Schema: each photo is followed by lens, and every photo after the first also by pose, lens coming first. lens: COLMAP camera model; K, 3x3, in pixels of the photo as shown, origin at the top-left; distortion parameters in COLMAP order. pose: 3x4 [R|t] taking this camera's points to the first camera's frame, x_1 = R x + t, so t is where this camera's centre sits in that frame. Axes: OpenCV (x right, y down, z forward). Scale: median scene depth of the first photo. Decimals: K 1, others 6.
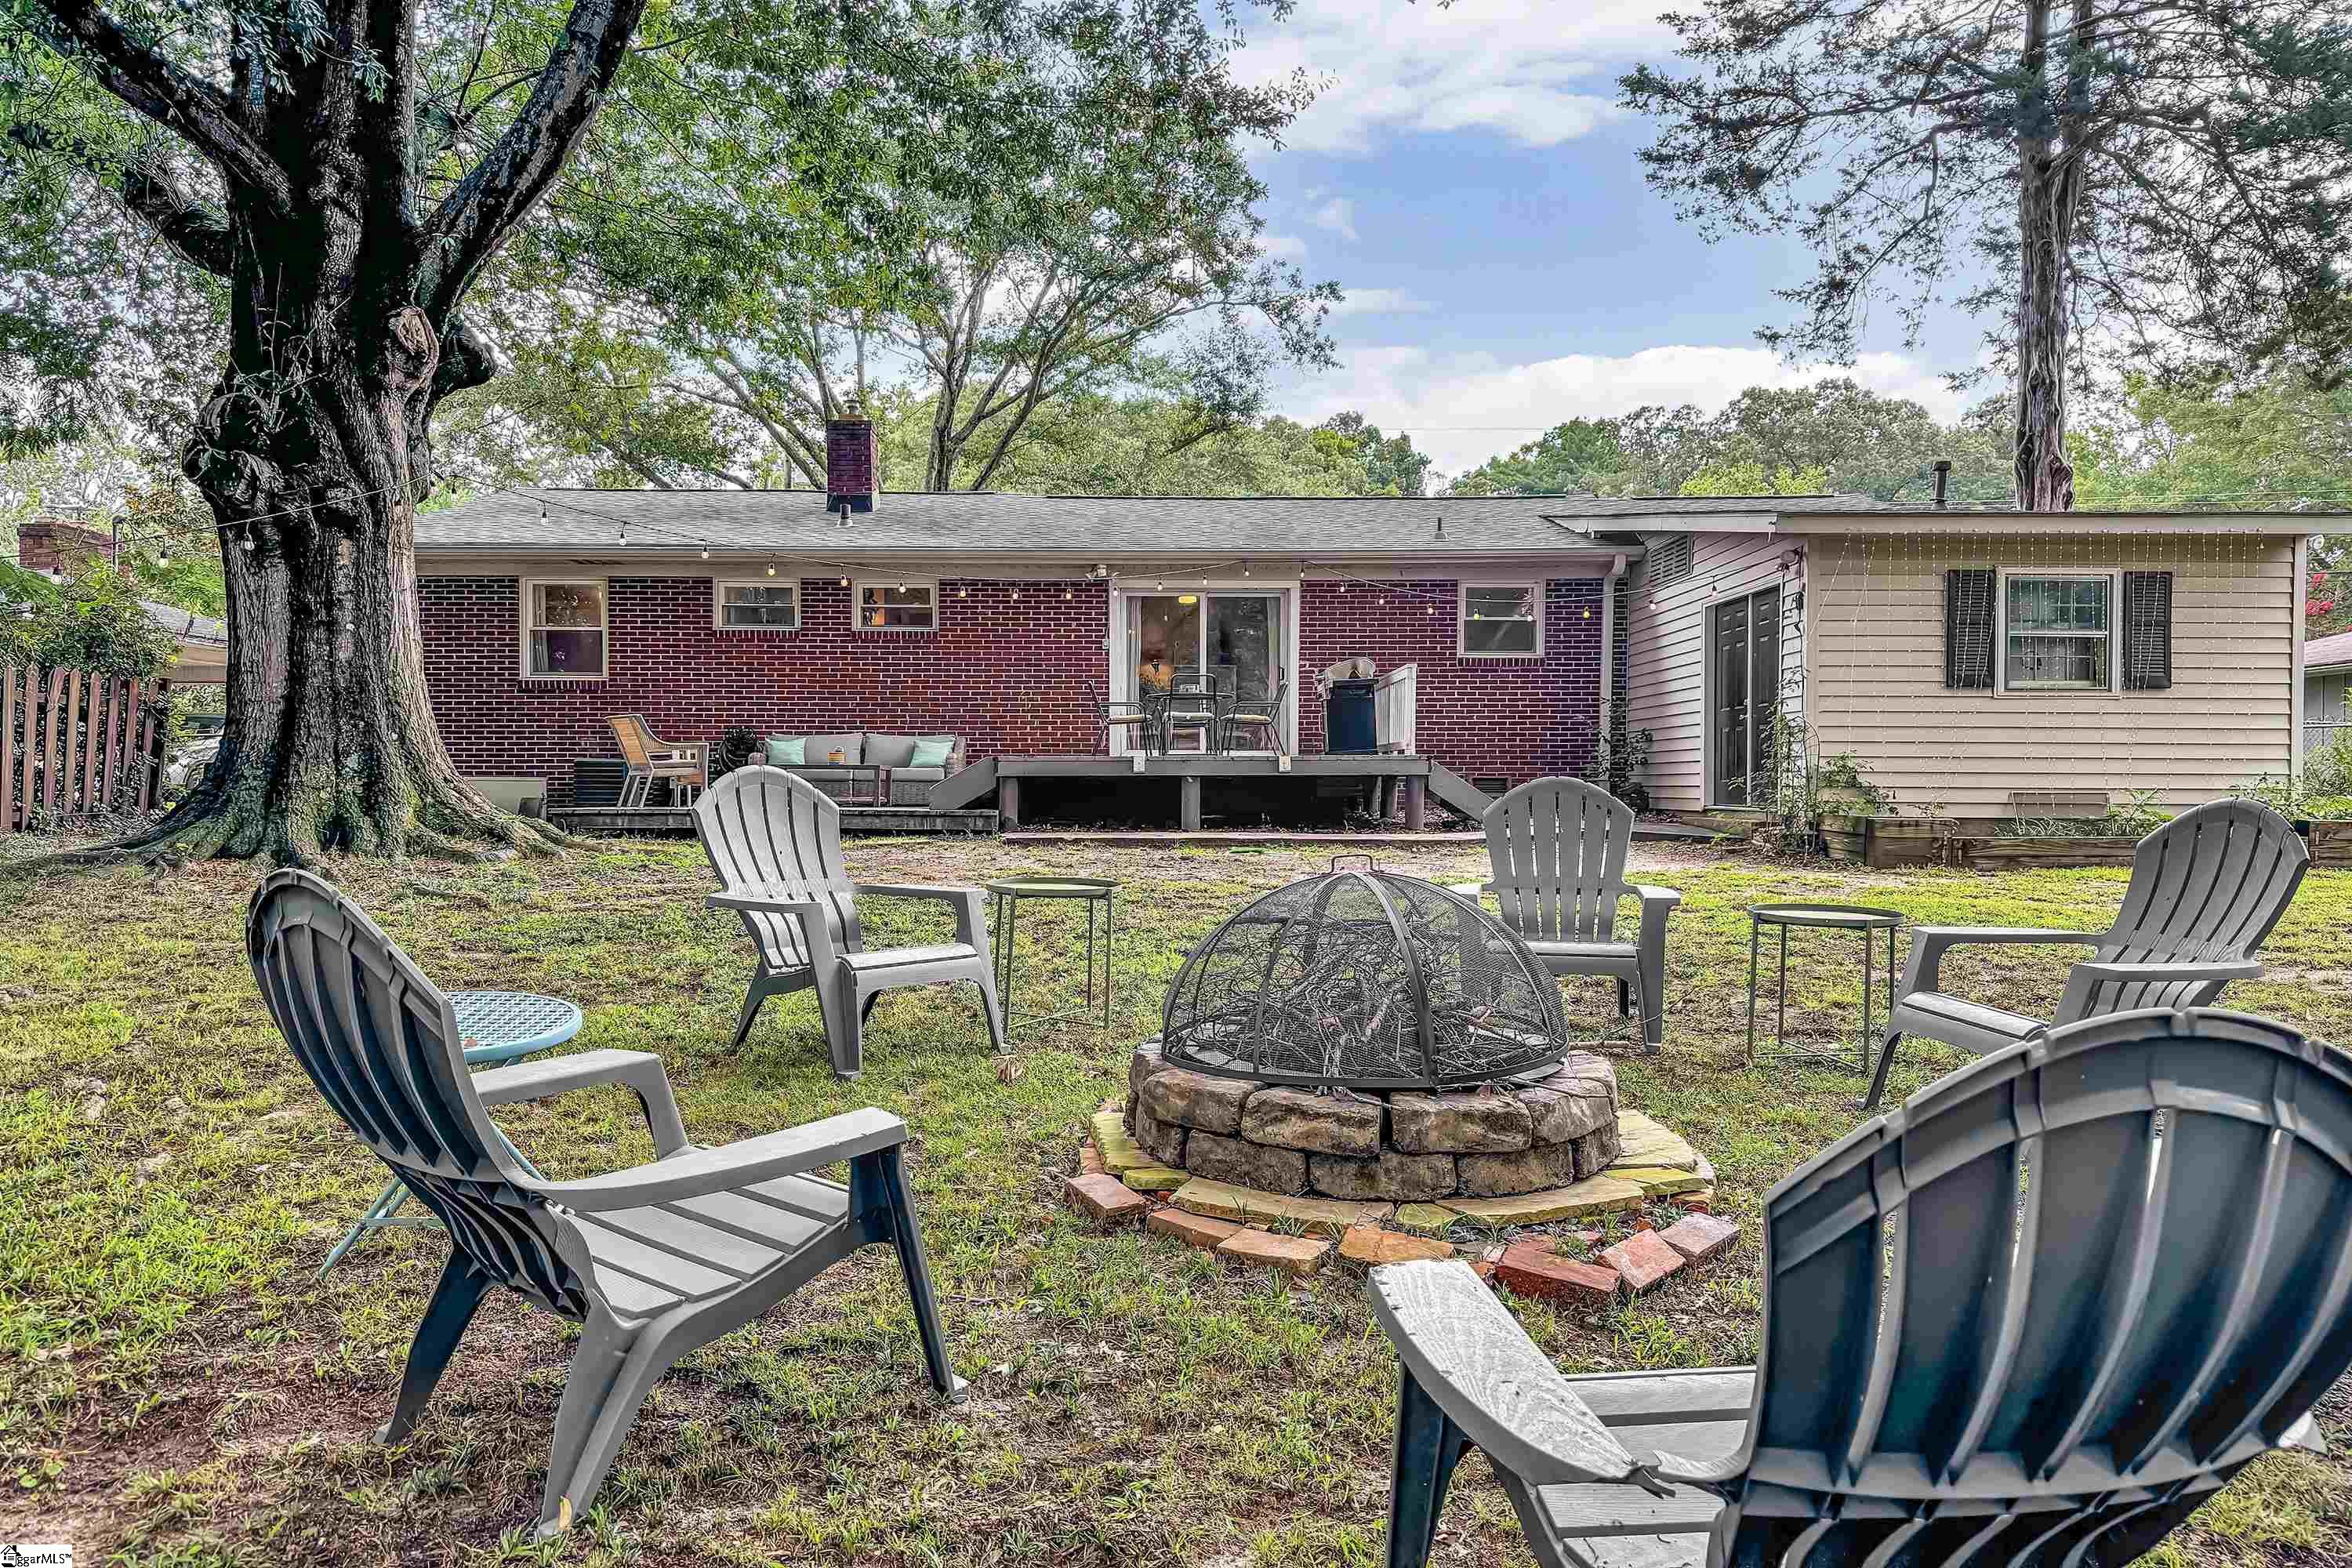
lens RADIAL K [[1614.9, 0, 1176.0], [0, 1614.9, 784.0], [0, 0, 1]] dist [-0.000514, -0.000225]
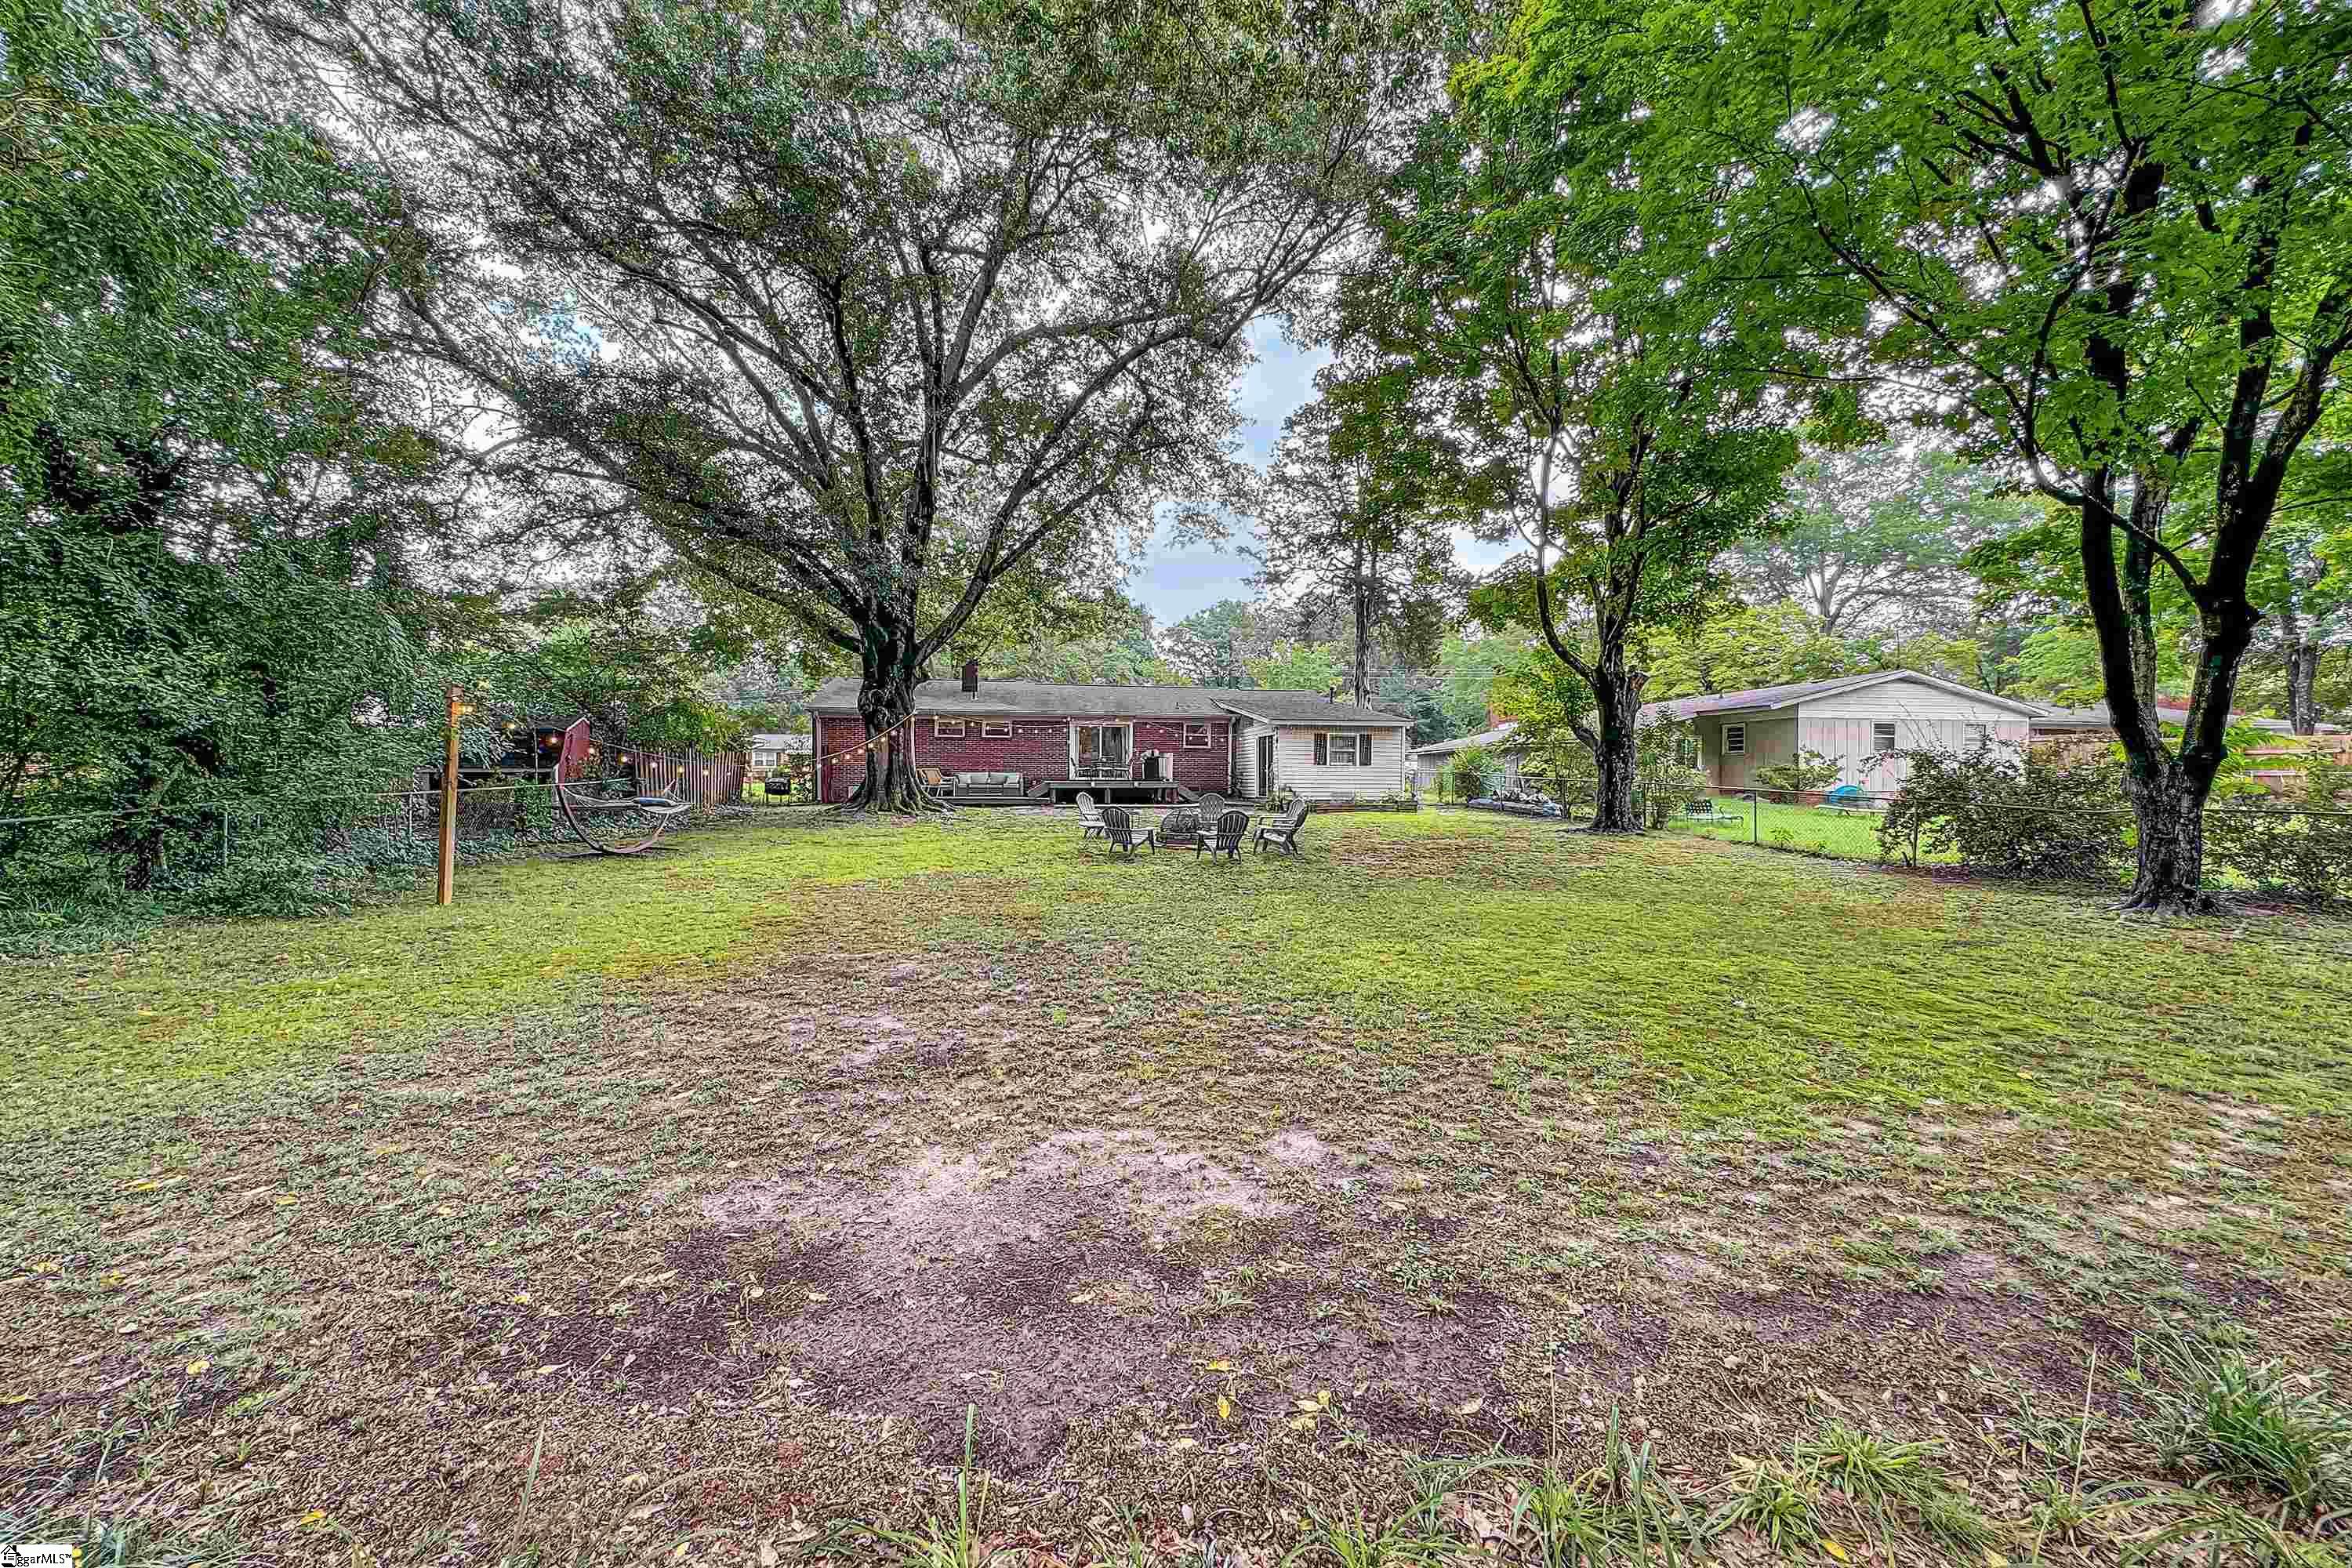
lens RADIAL K [[937.9, 0, 1176.0], [0, 937.9, 784.0], [0, 0, 1]] dist [-0.000588, -0.000048]
pose [[0.982731, -0.001369, 0.185034, -0.243615], [-0.000135, 0.999967, 0.008117, -0.031618], [-0.185039, -0.008002, 0.982699, -1.082267]]
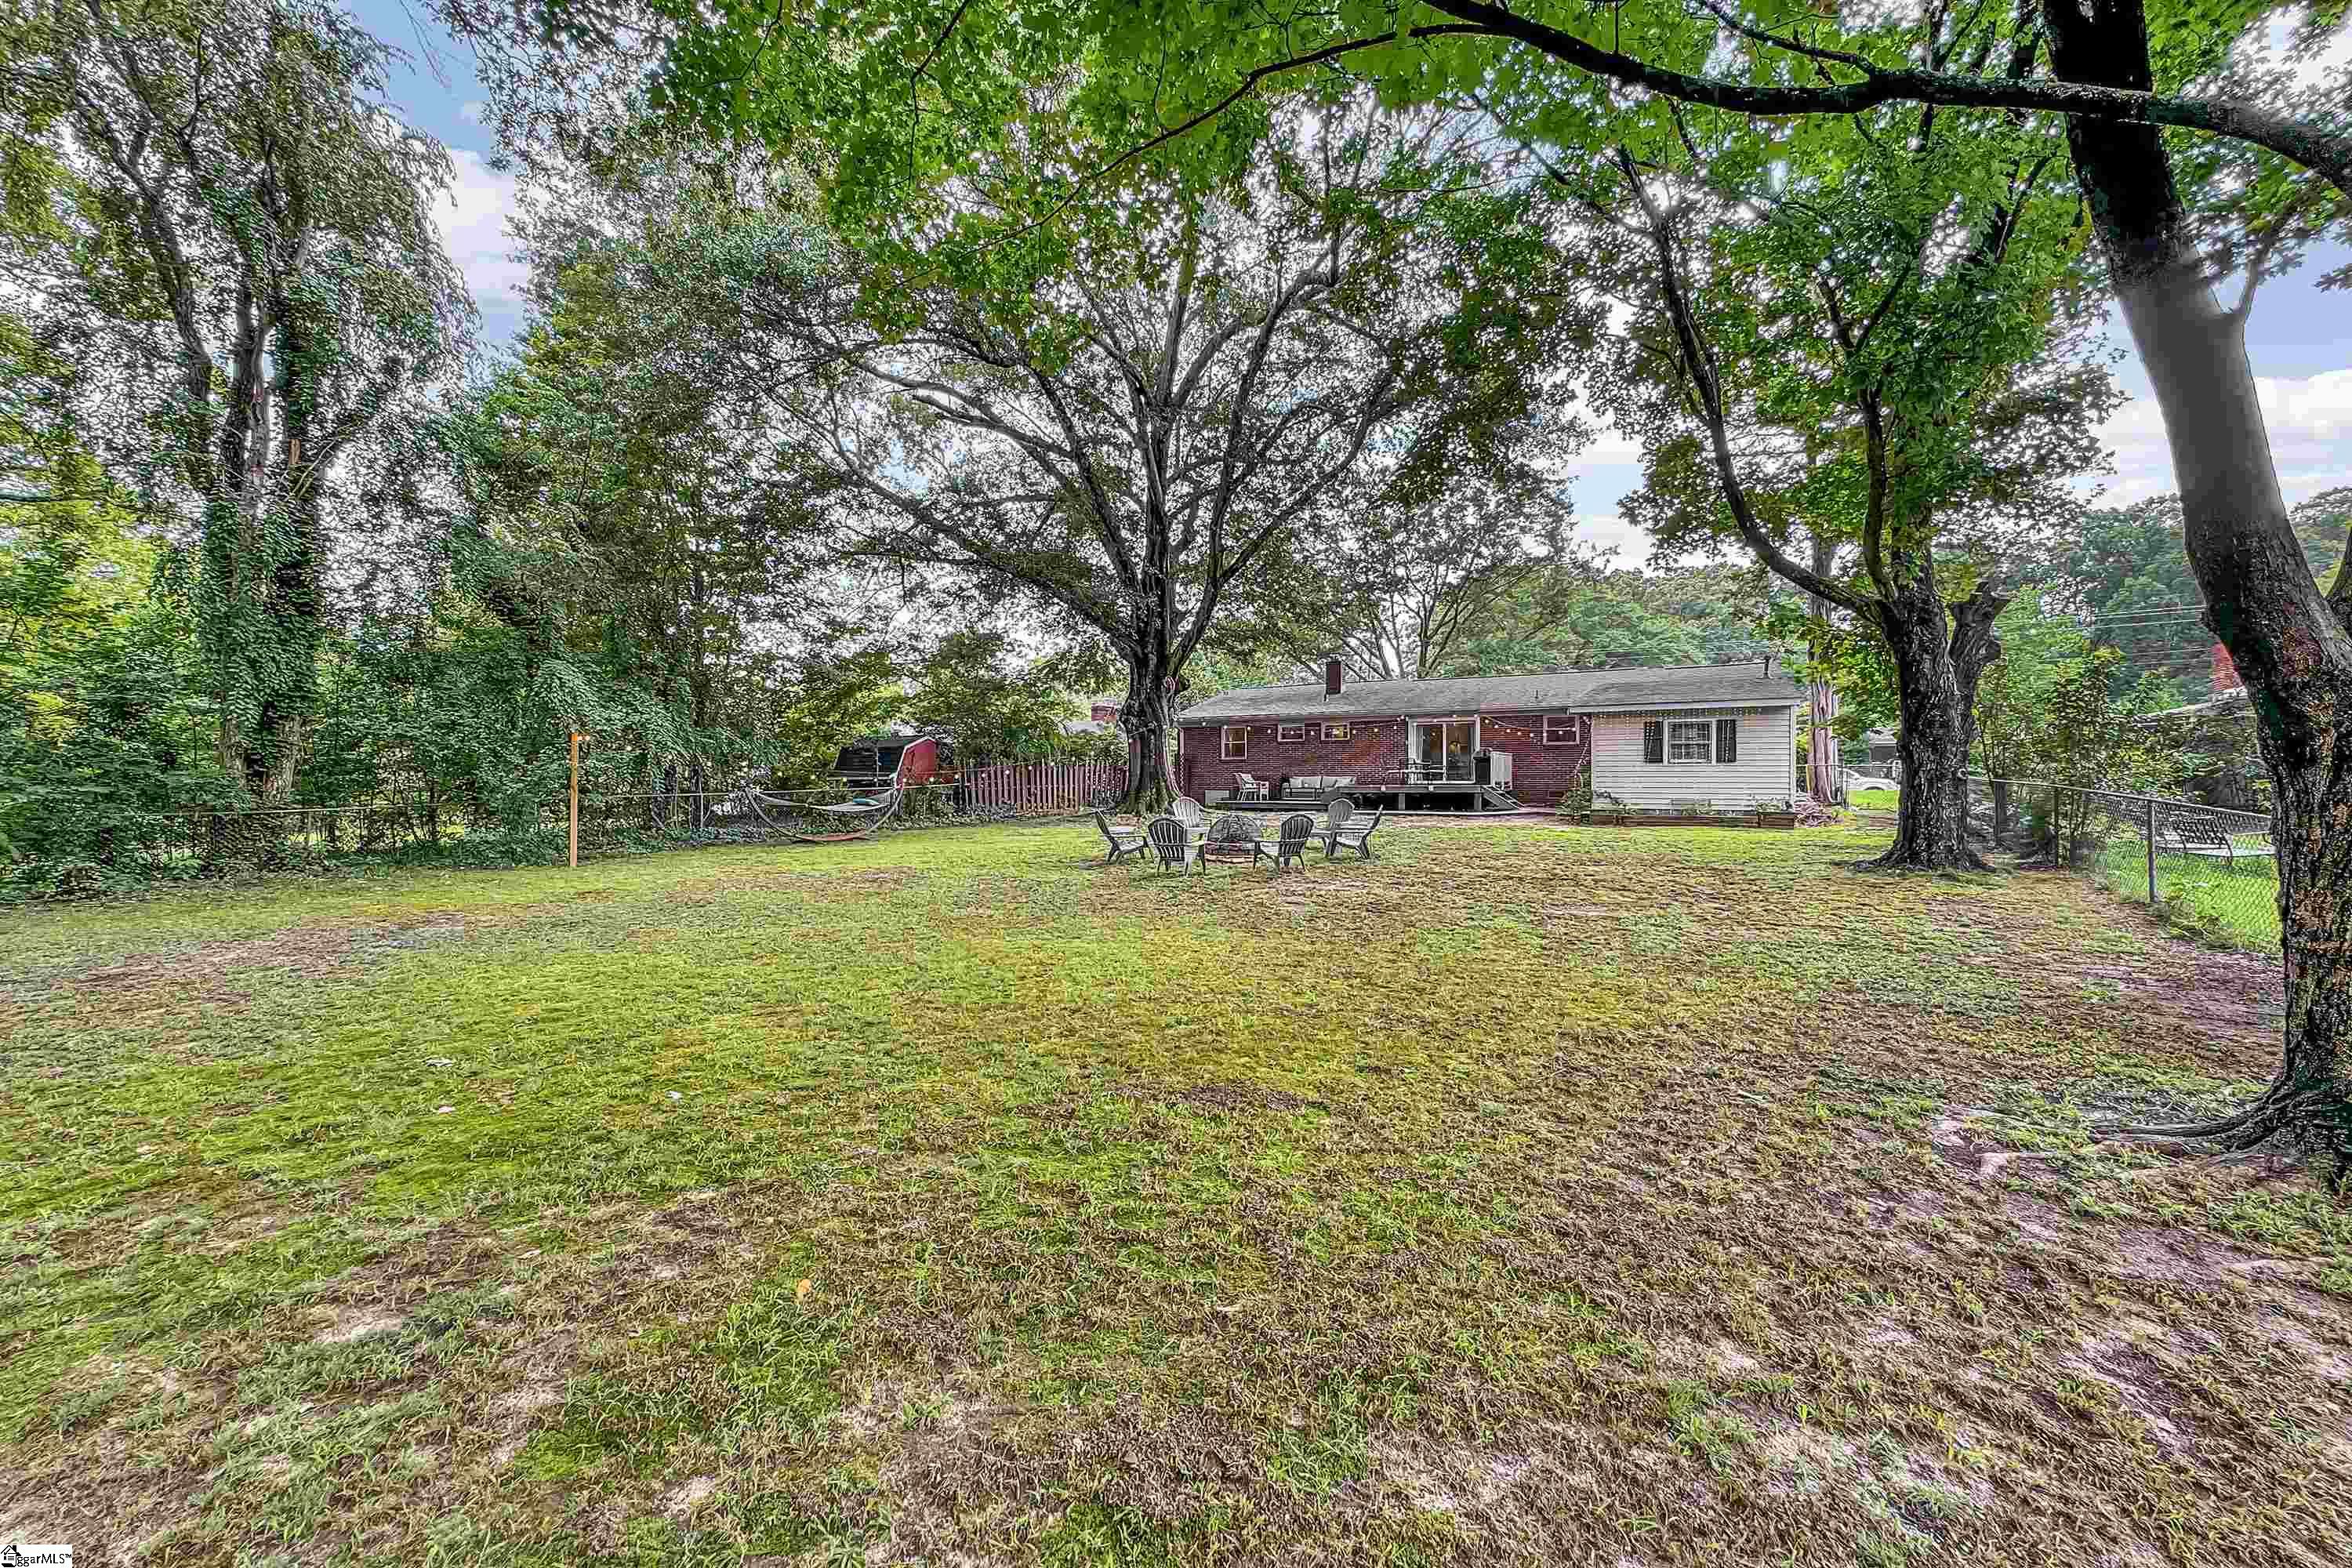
lens RADIAL K [[937.9, 0, 1176.0], [0, 937.9, 784.0], [0, 0, 1]] dist [-0.000588, -0.000048]
pose [[0.875790, -0.002101, -0.482688, 0.548305], [0.003036, 0.999995, 0.001155, -0.026470], [0.482683, -0.002477, 0.875792, -0.844002]]
